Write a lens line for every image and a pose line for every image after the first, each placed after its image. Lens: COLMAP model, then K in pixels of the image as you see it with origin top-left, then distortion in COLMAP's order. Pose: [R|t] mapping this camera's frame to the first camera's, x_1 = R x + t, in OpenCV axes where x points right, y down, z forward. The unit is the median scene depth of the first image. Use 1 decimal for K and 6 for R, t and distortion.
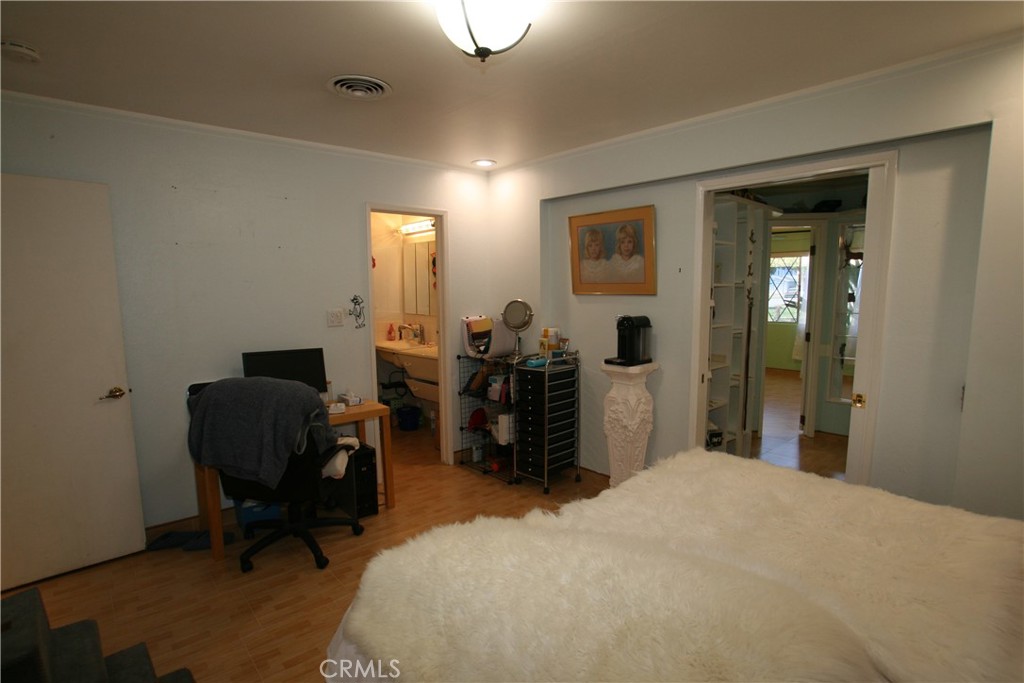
lens RADIAL K [[515.6, 0, 512.4], [0, 515.6, 352.9], [0, 0, 1]] dist [-0.081866, 0.042110]
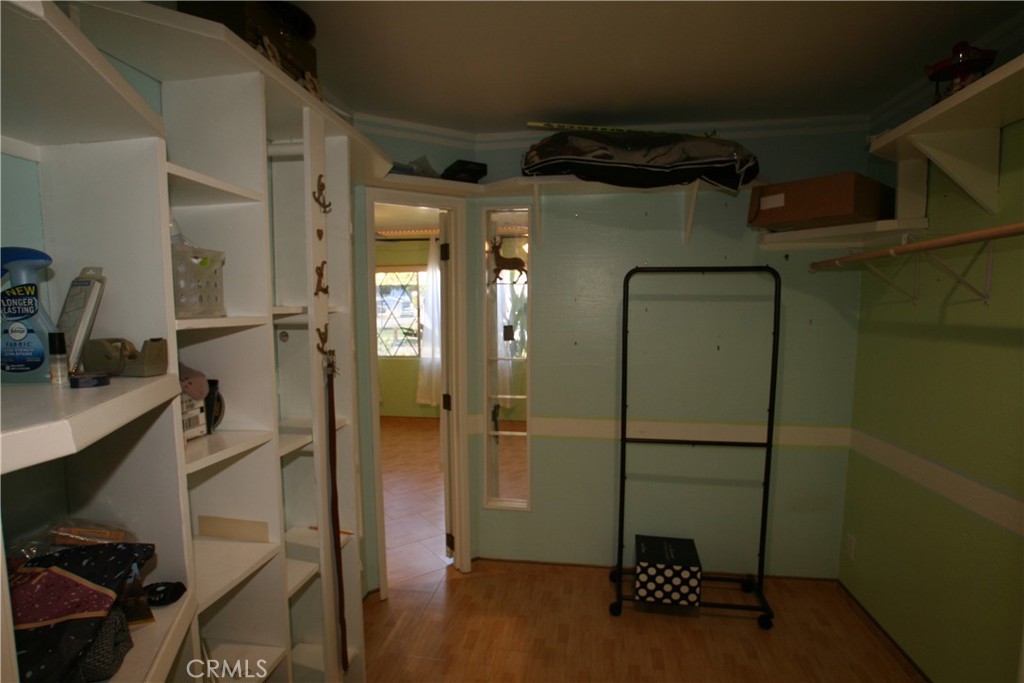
lens RADIAL K [[515.6, 0, 512.4], [0, 515.6, 352.9], [0, 0, 1]] dist [-0.081866, 0.042110]
pose [[0.760214, -0.052769, 0.647526, 0.259280], [0.079031, 0.996805, -0.011552, -0.073047], [-0.644848, 0.059957, 0.761956, 0.488879]]
